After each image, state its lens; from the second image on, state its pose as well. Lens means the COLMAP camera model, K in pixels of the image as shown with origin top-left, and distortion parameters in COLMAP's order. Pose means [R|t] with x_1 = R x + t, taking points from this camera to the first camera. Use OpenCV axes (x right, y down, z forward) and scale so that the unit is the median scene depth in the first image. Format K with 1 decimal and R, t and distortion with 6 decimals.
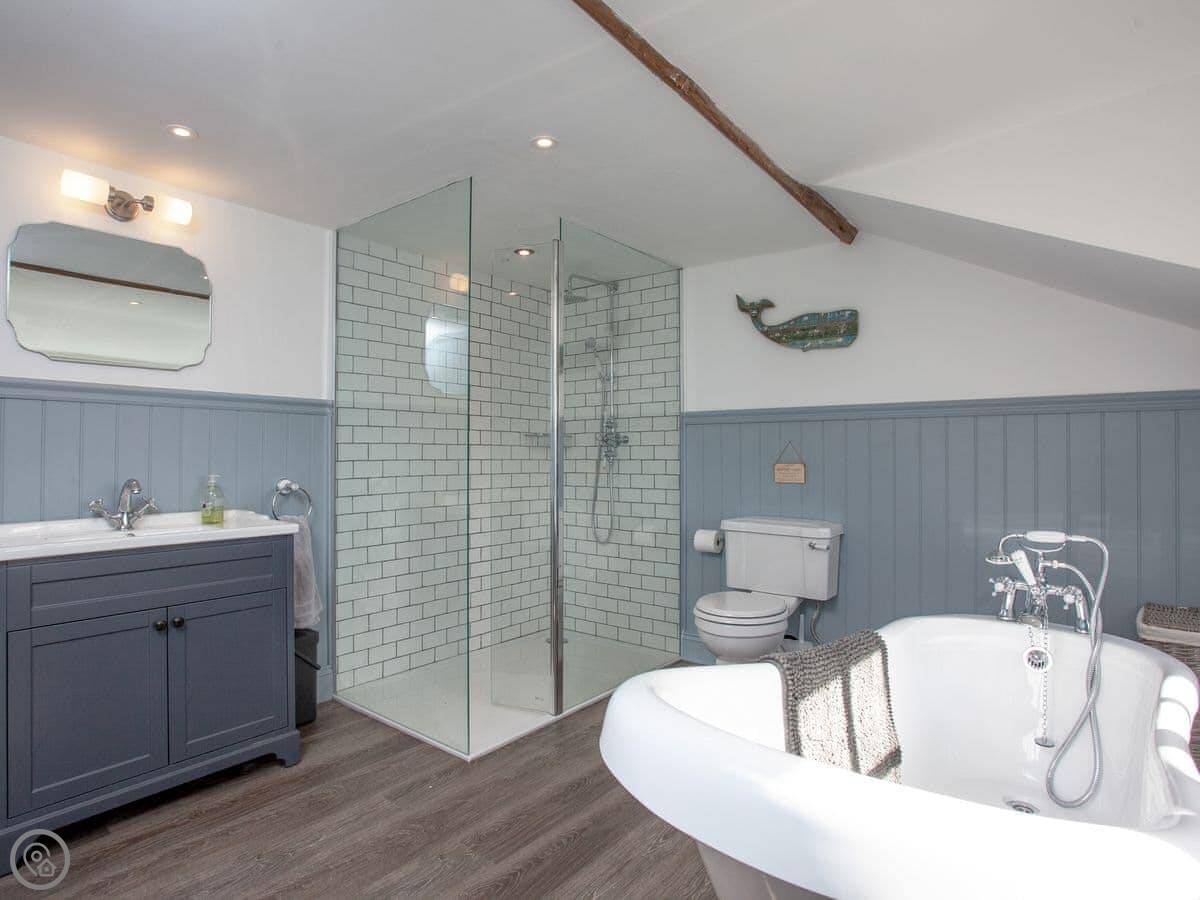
lens RADIAL K [[661.4, 0, 629.3], [0, 661.4, 448.6], [0, 0, 1]] dist [-0.031676, 0.000636]
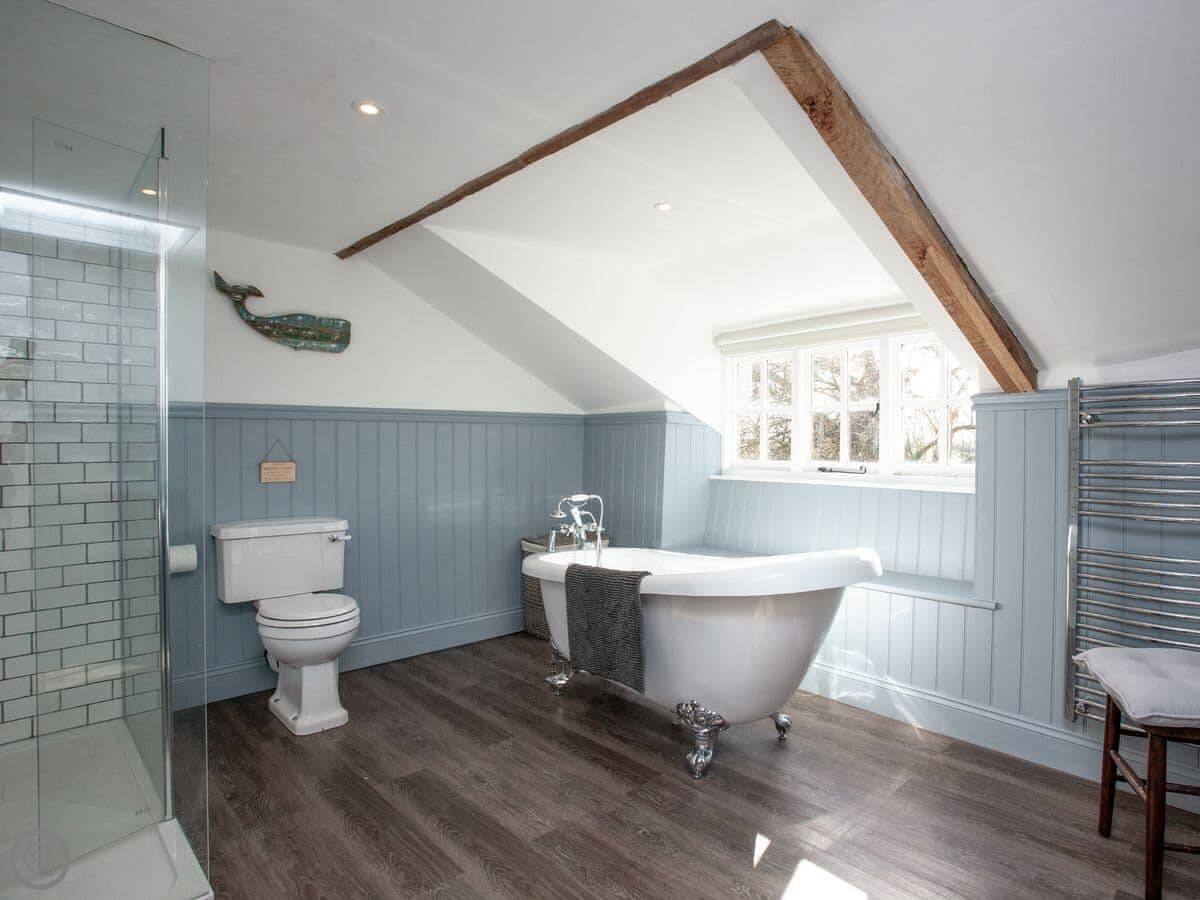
lens RADIAL K [[661.4, 0, 629.3], [0, 661.4, 448.6], [0, 0, 1]] dist [-0.031676, 0.000636]
pose [[0.153904, -0.015233, 0.987968, -0.650137], [-0.006361, 0.999845, 0.016407, -0.016933], [-0.988065, -0.008810, 0.153784, 0.344475]]
